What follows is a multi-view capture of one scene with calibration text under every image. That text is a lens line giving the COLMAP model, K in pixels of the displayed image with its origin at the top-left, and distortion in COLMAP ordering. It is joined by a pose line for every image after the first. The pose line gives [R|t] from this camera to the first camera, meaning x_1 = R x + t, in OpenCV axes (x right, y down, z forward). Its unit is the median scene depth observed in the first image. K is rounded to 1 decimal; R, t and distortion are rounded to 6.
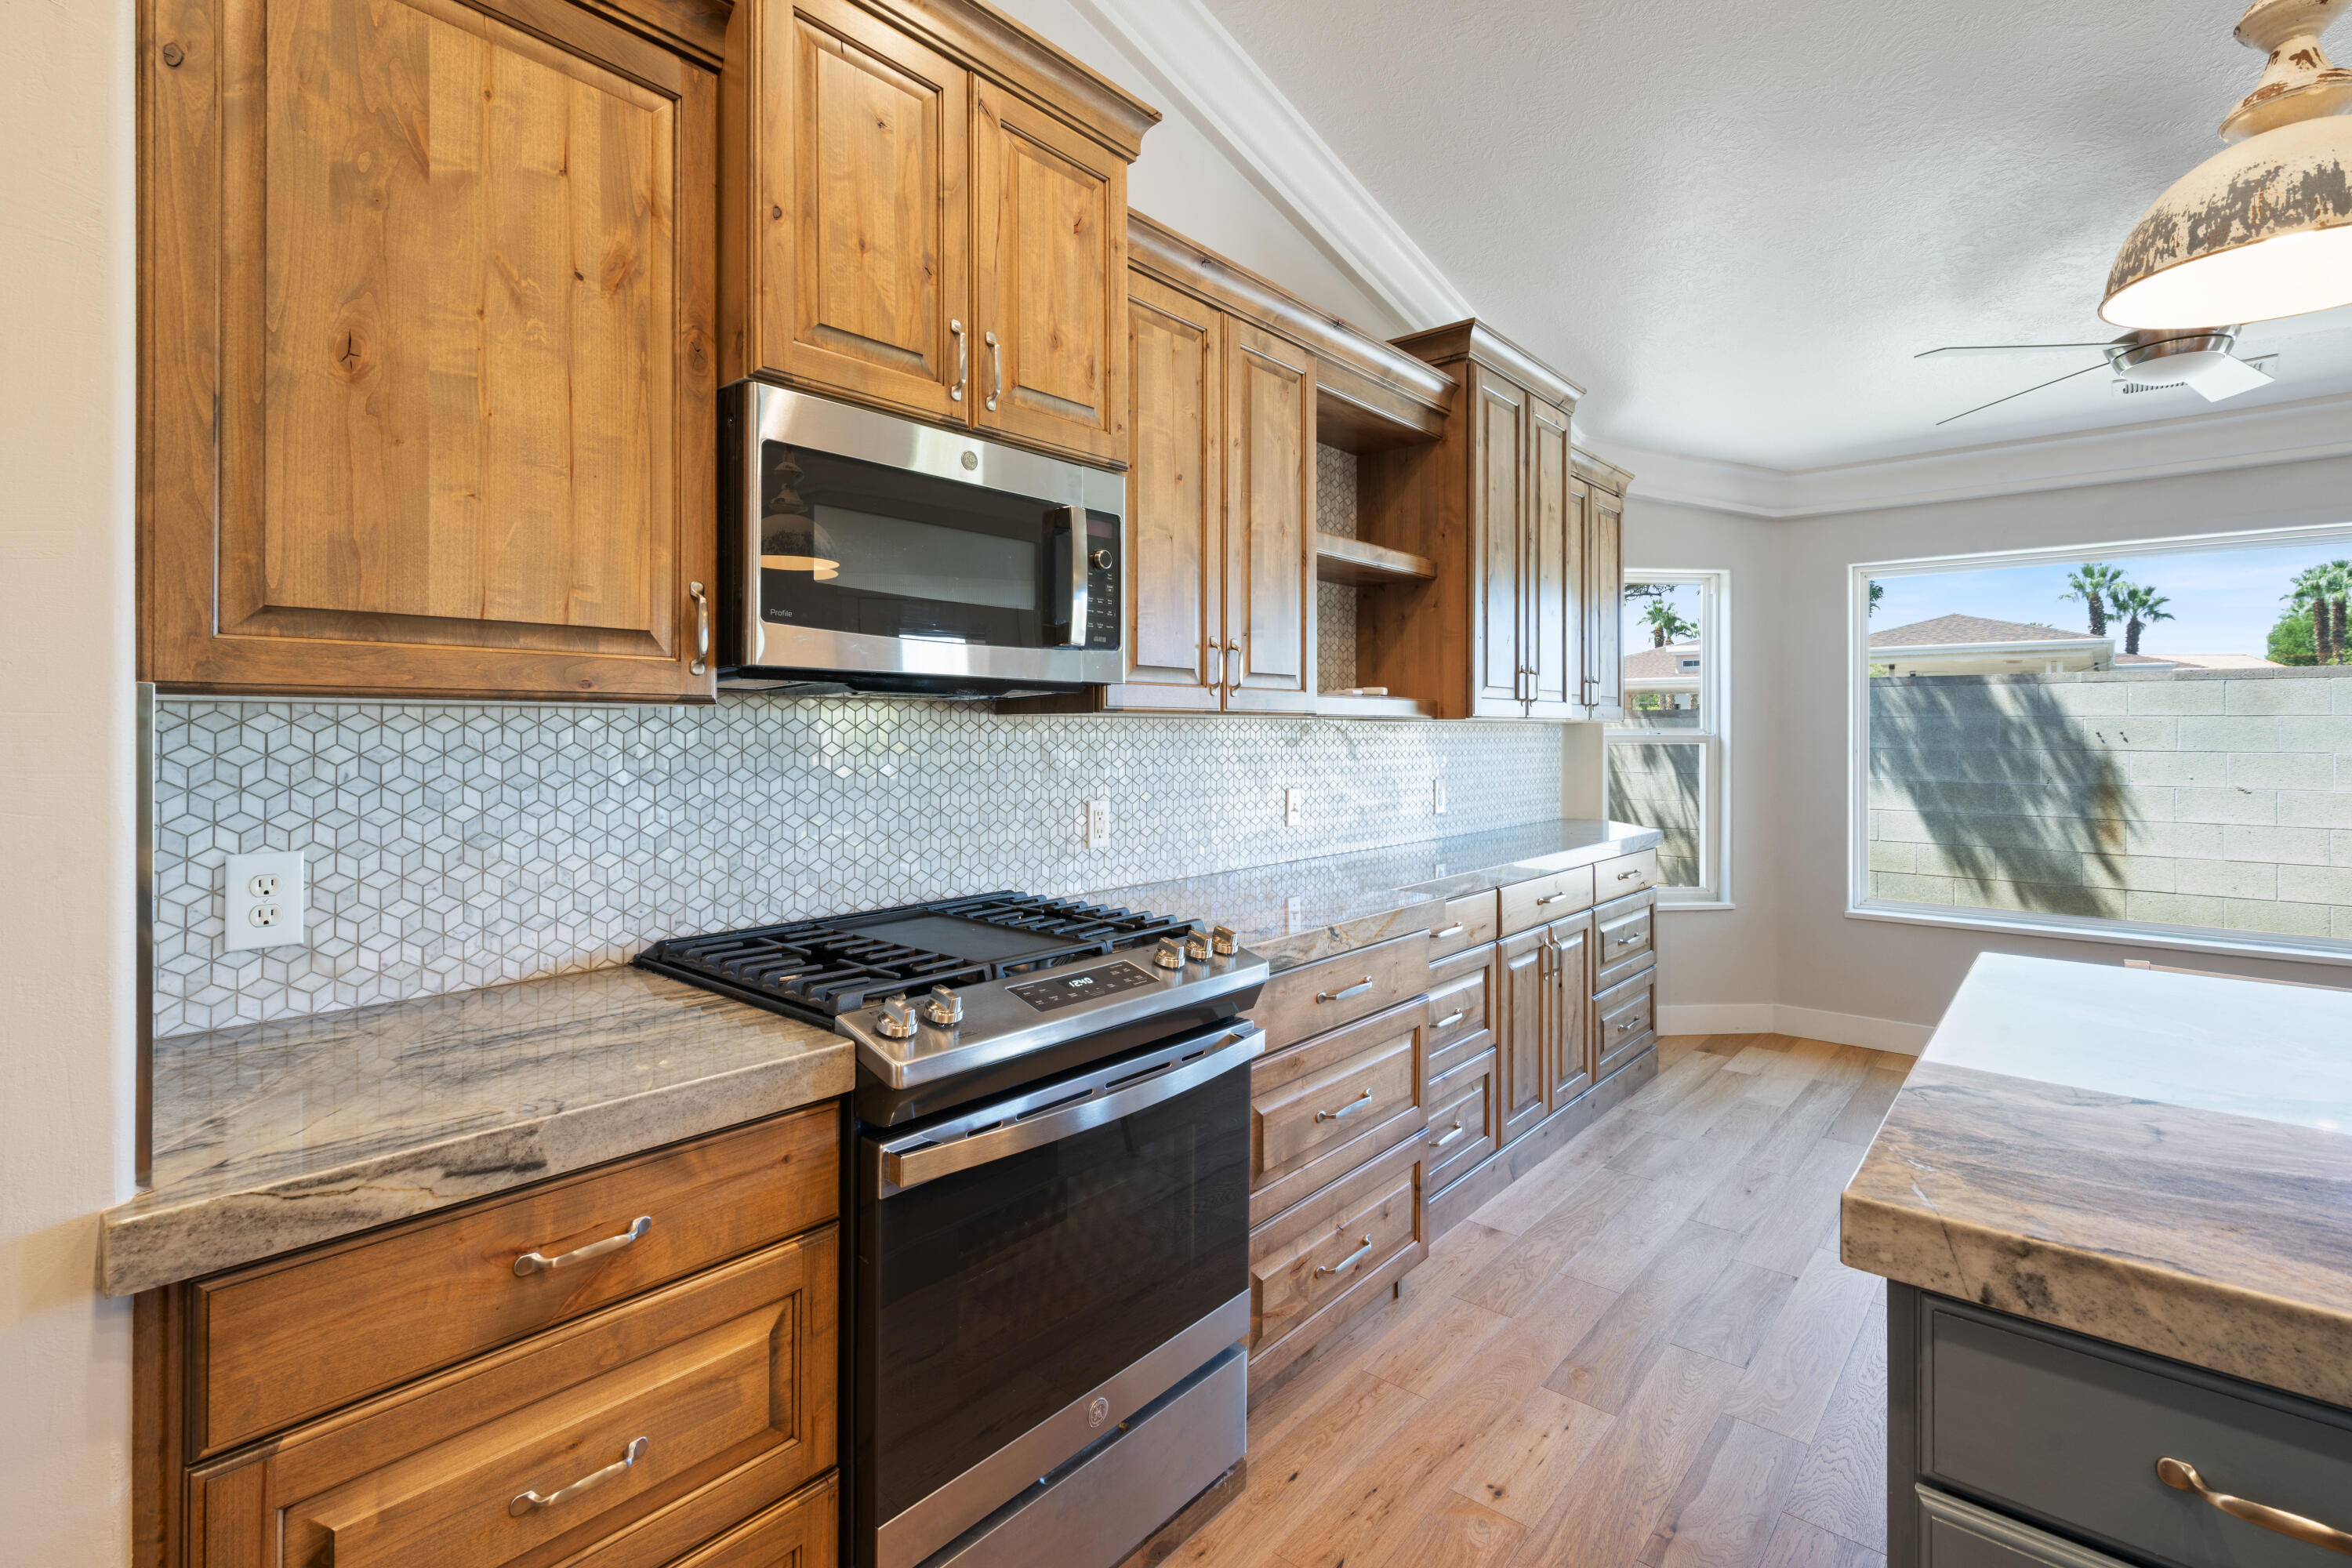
lens RADIAL K [[1073.5, 0, 1178.2], [0, 1073.5, 732.4], [0, 0, 1]] dist [0.004034, -0.002530]
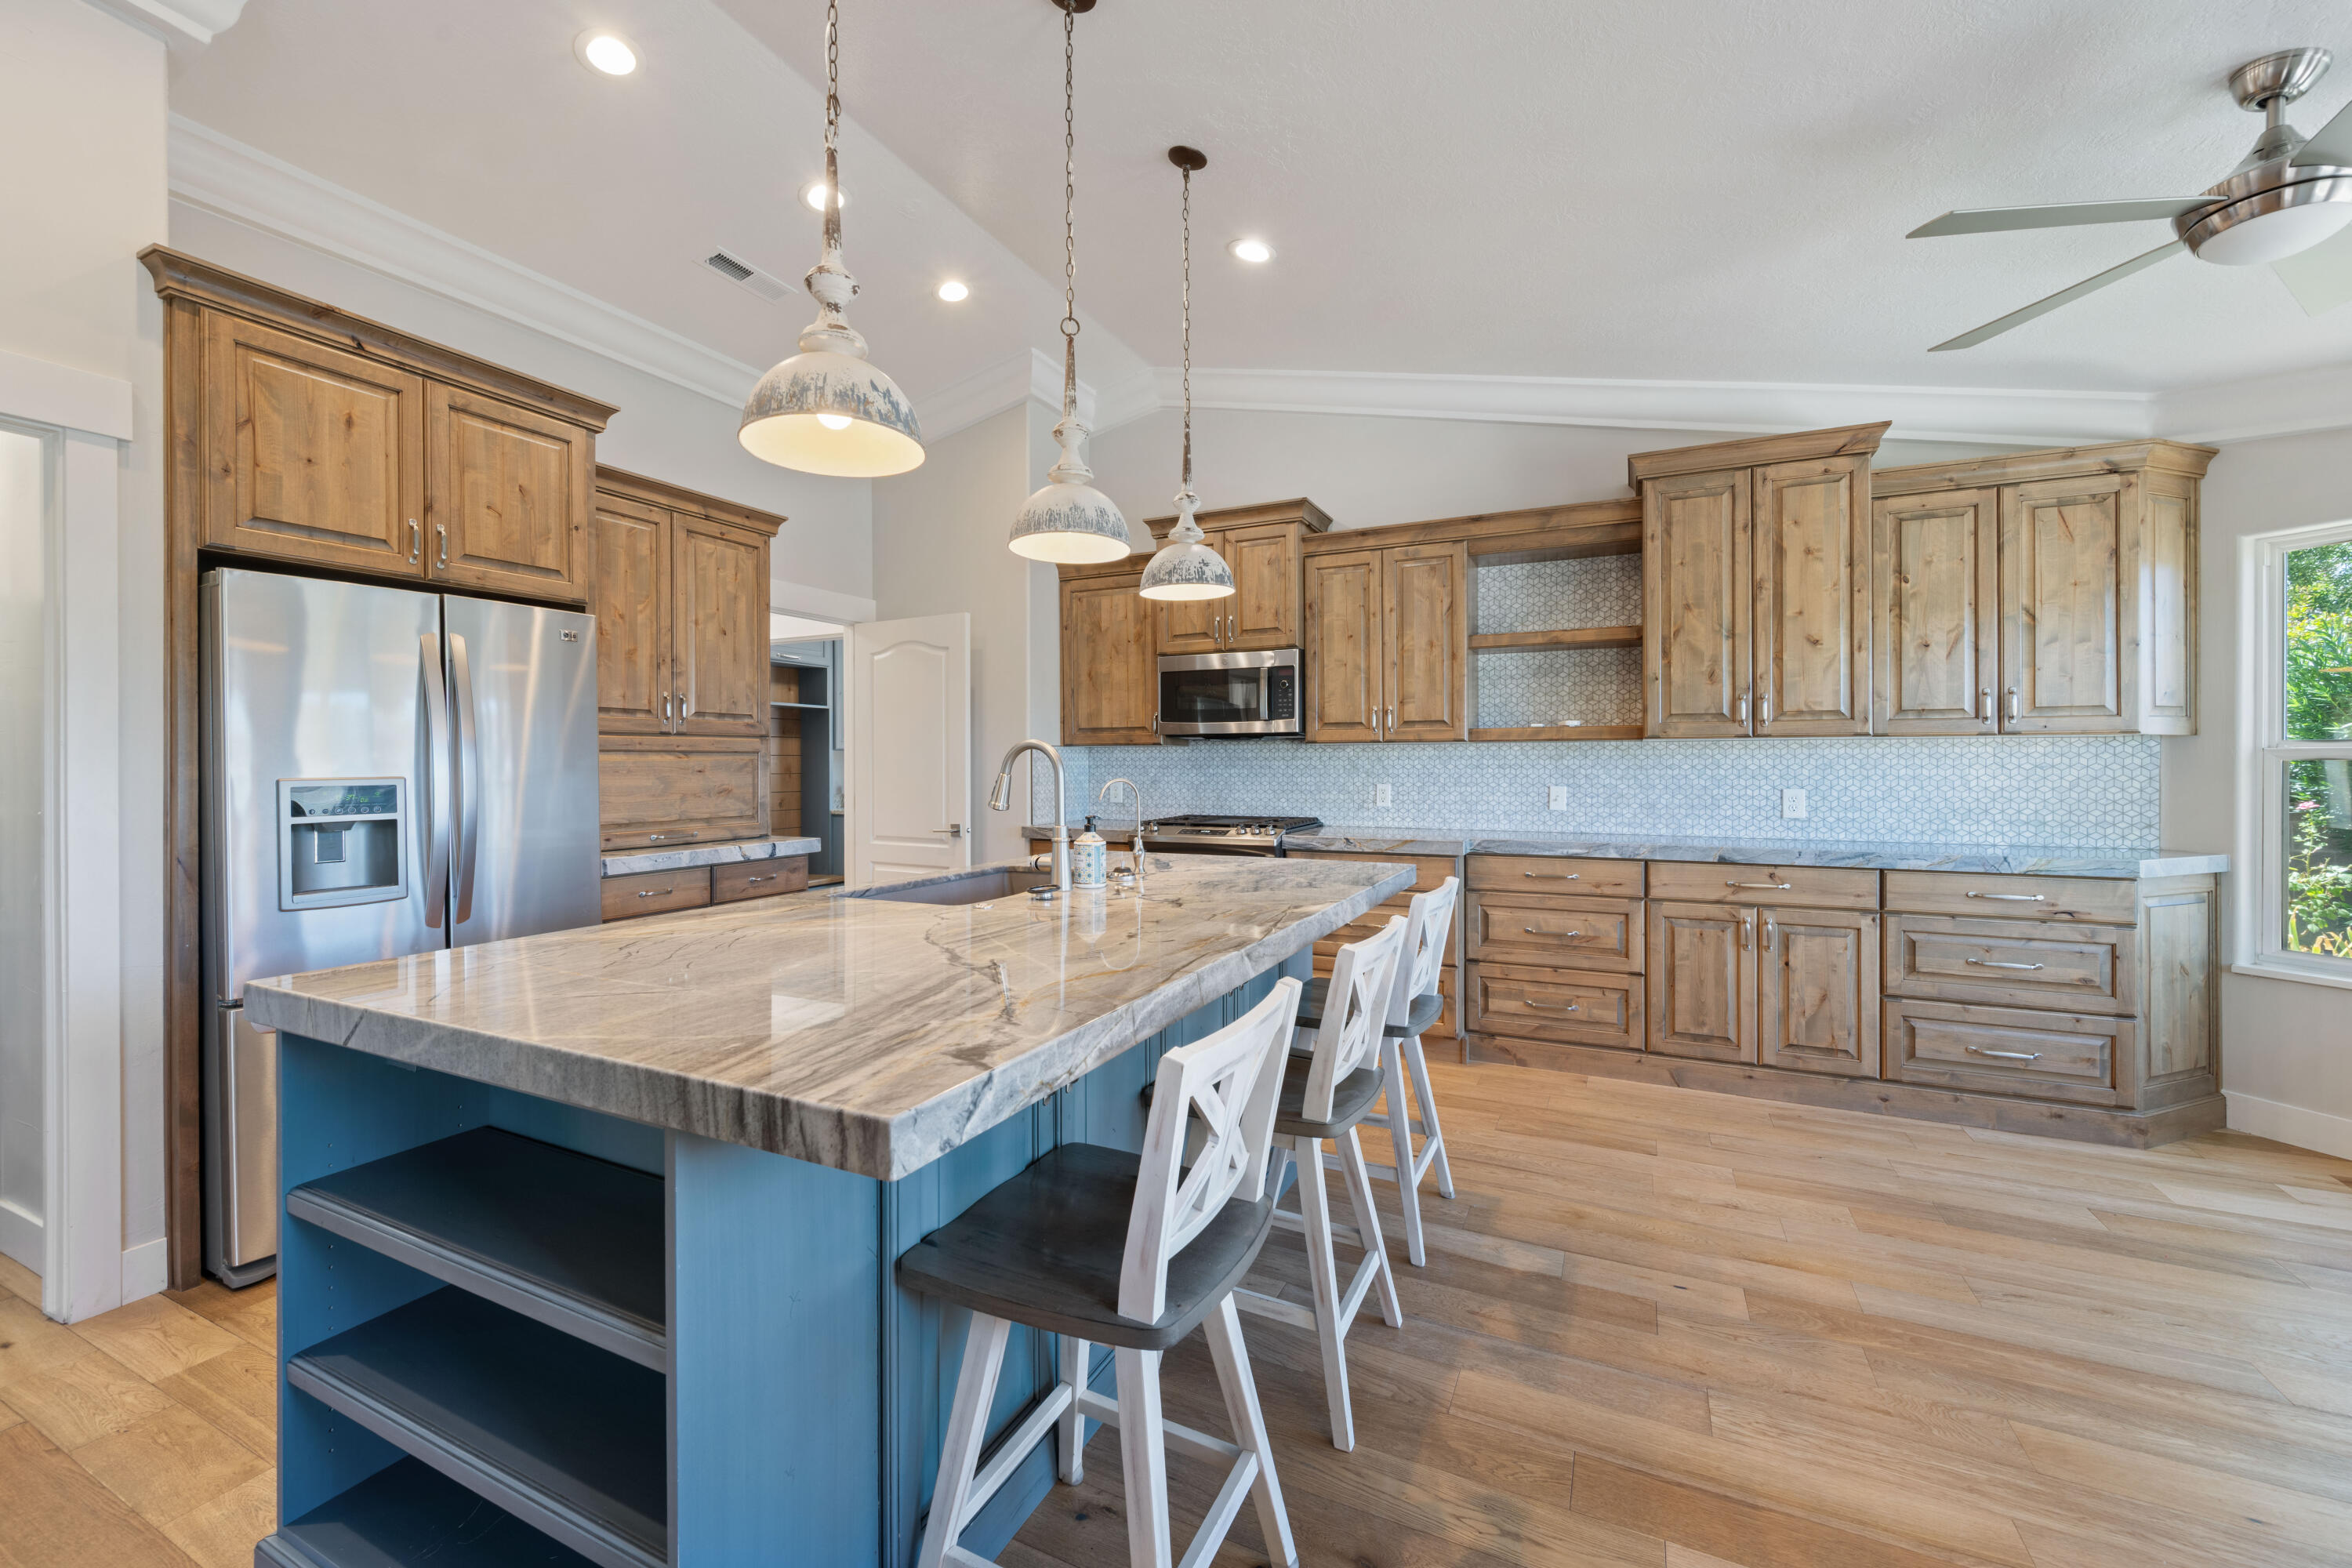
lens RADIAL K [[940.4, 0, 1165.0], [0, 940.4, 763.9], [0, 0, 1]] dist [-0.001077, 0.000297]
pose [[0.256480, 0.008181, -0.966515, 2.435464], [0.007376, 0.999919, 0.010421, 0.003878], [0.966521, -0.009801, 0.256398, 0.174690]]
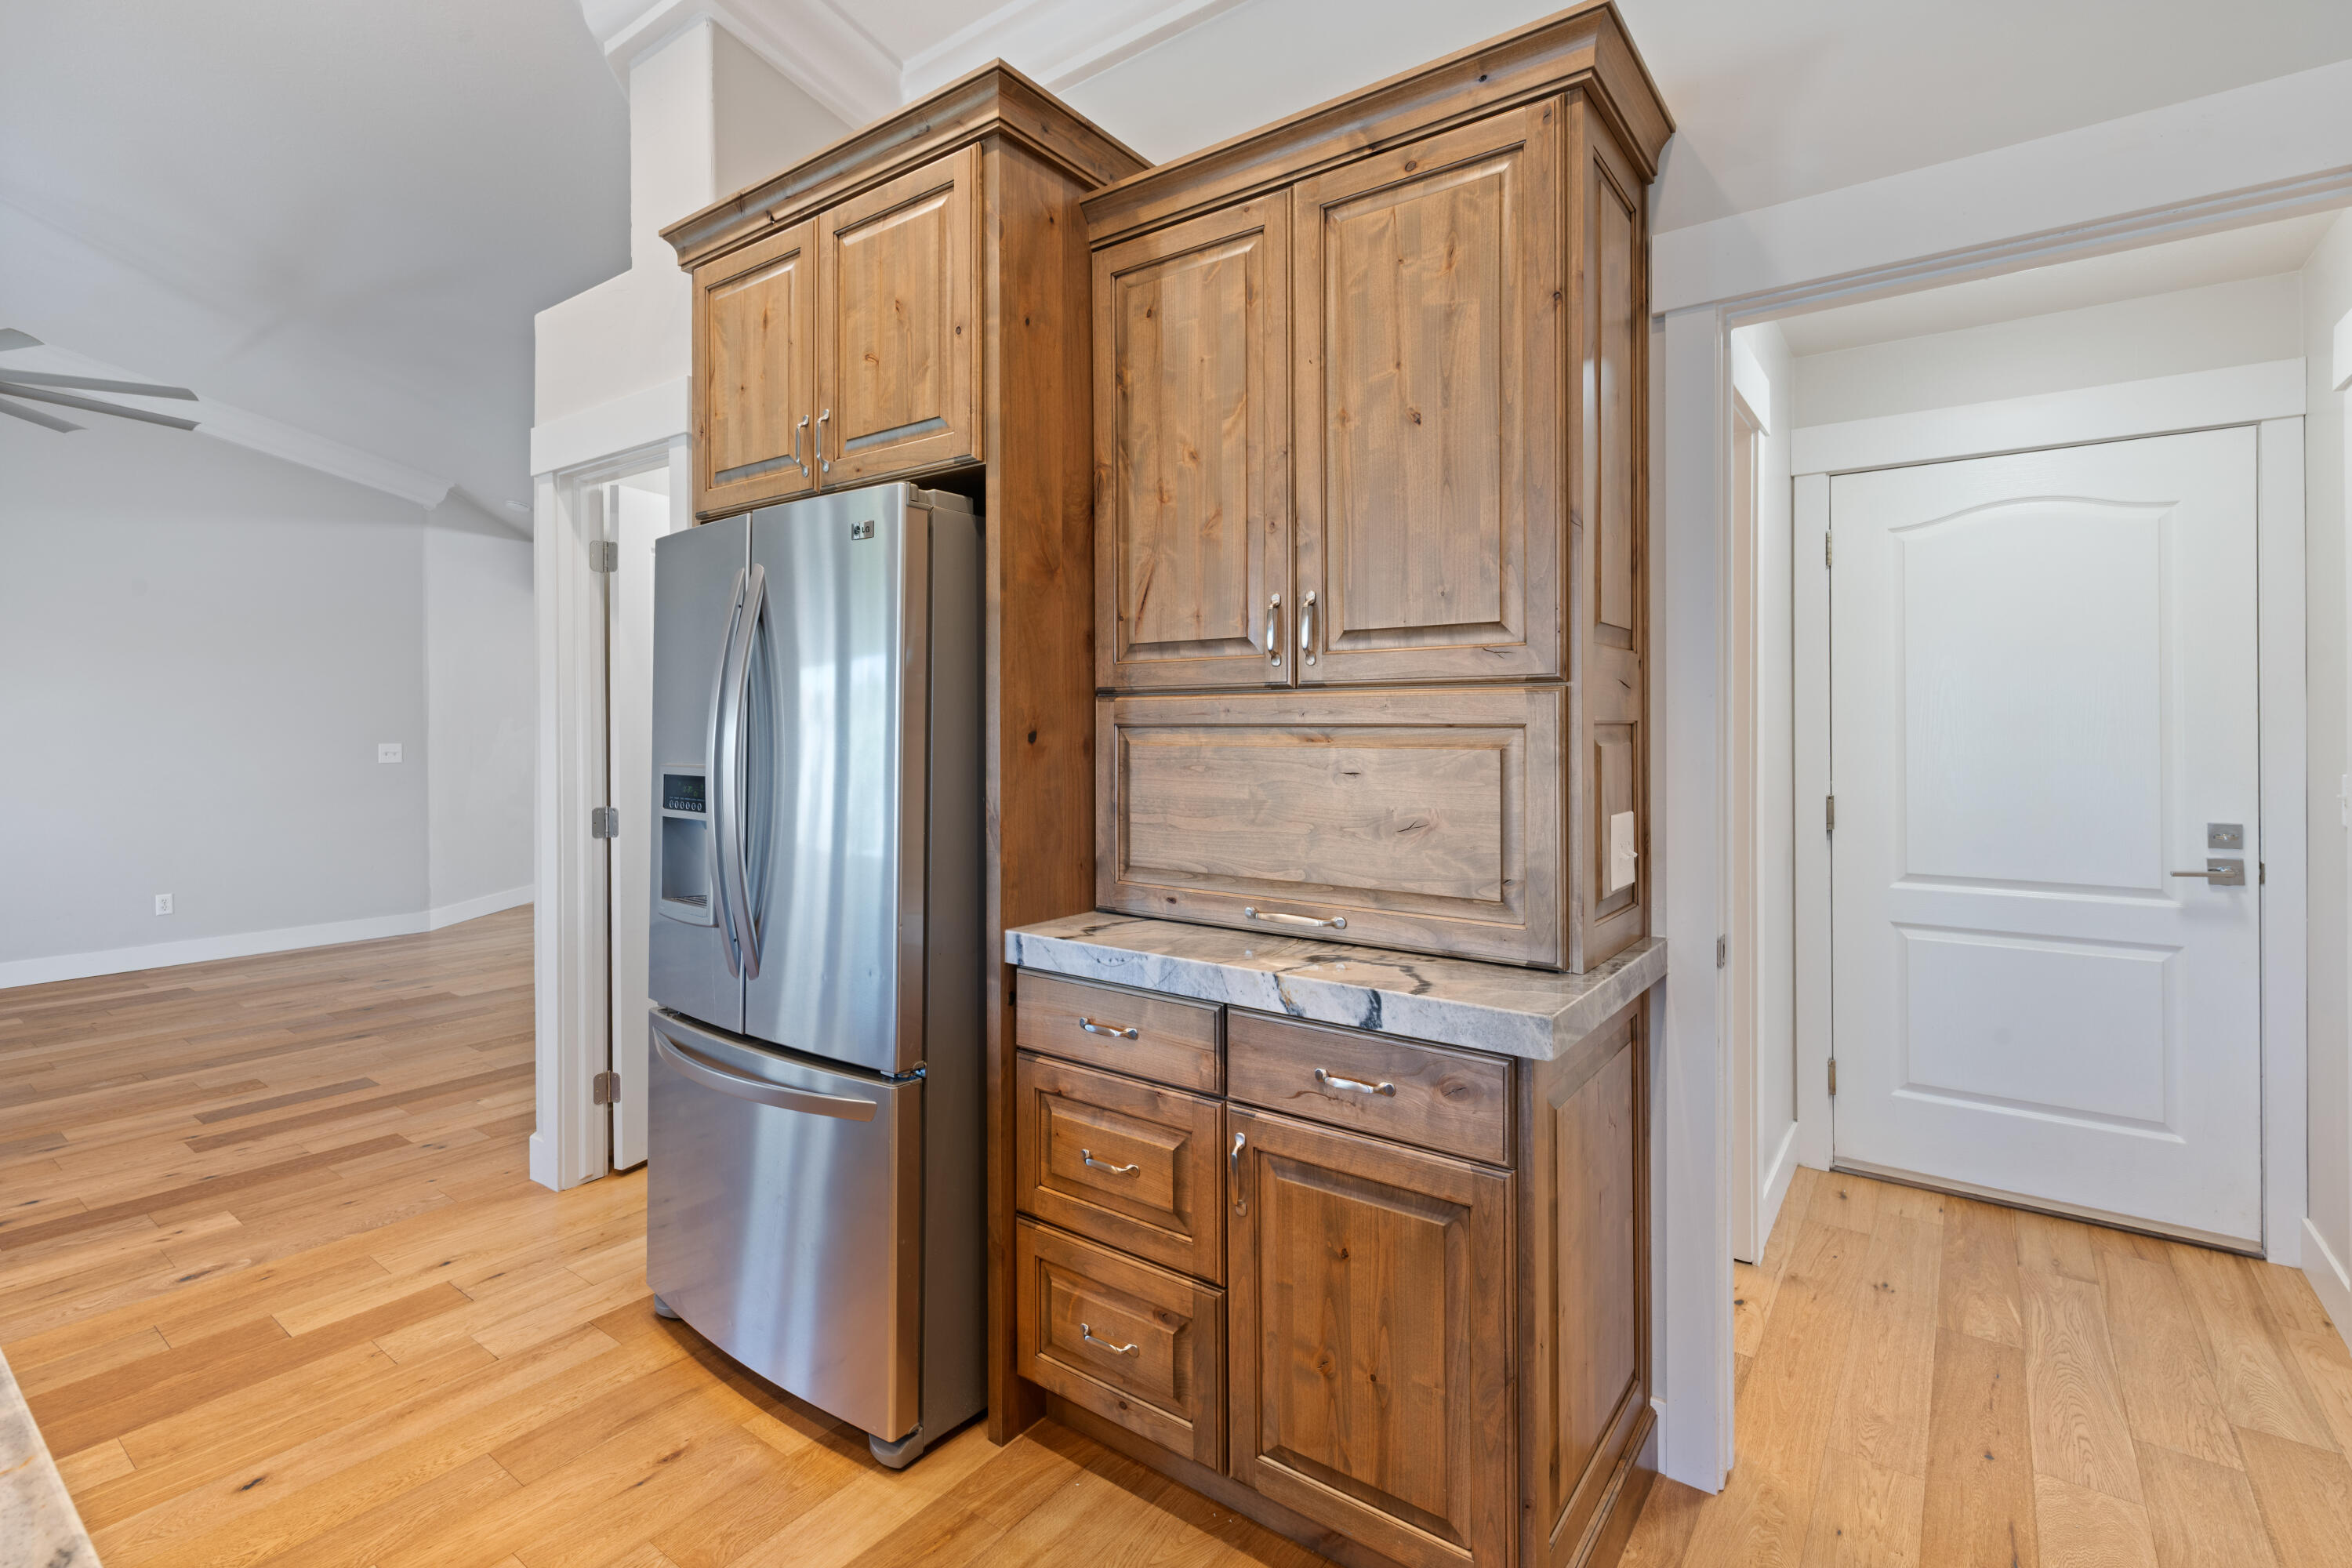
lens RADIAL K [[1073.5, 0, 1213.9], [0, 1073.5, 727.9], [0, 0, 1]] dist [0.004034, -0.002530]
pose [[-0.996092, 0.007035, -0.088041, 0.142147], [0.007362, 0.999967, -0.003390, -0.005715], [0.088015, -0.004025, -0.996111, 0.742029]]
